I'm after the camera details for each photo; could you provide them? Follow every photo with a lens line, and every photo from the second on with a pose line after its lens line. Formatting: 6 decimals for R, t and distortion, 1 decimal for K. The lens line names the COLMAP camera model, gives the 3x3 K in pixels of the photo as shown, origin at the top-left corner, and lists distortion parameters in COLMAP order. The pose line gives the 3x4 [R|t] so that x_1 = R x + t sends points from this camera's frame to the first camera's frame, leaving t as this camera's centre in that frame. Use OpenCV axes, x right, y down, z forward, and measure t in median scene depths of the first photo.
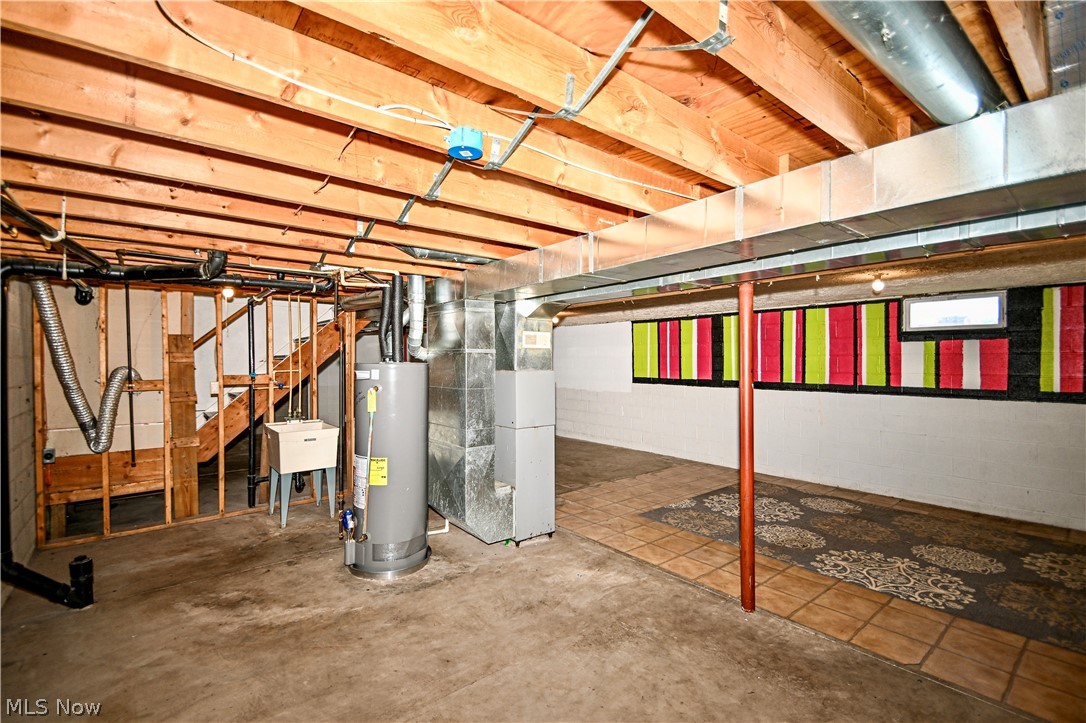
lens RADIAL K [[483.6, 0, 544.6], [0, 483.6, 363.8], [0, 0, 1]] dist [0.008624, 0.000404]
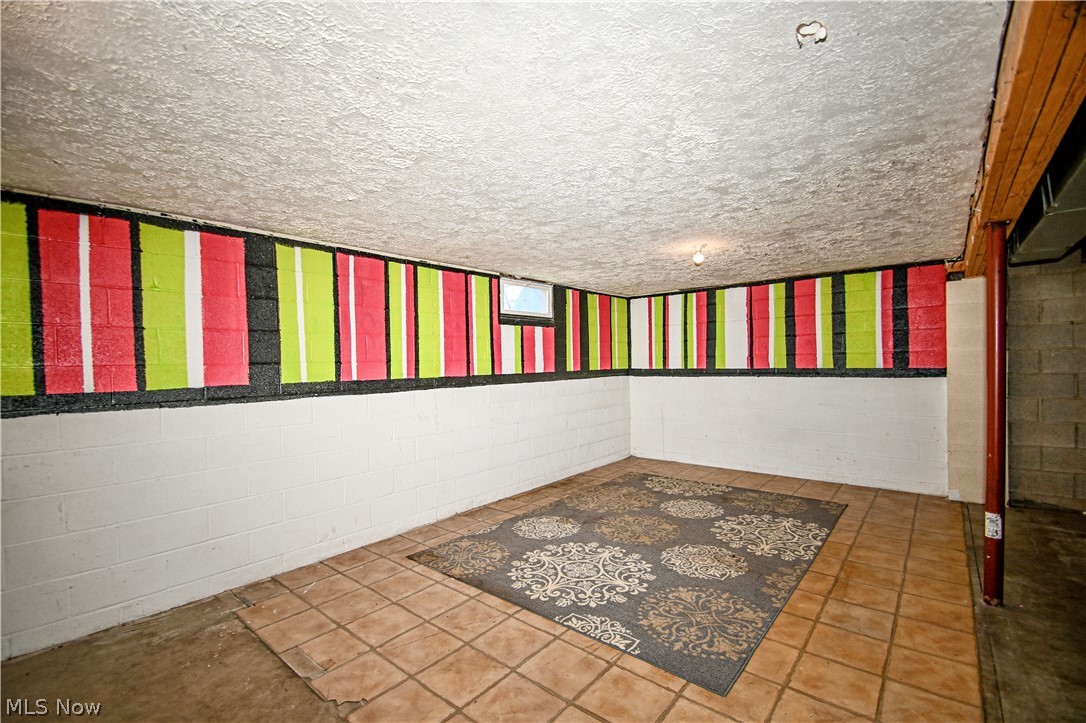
lens RADIAL K [[483.6, 0, 547.6], [0, 483.6, 368.8], [0, 0, 1]] dist [0.008624, 0.000404]
pose [[-0.196959, -0.019049, 0.980227, -0.169988], [0.018530, 0.999560, 0.023148, 0.018441], [-0.980237, 0.022723, -0.196519, 1.131127]]
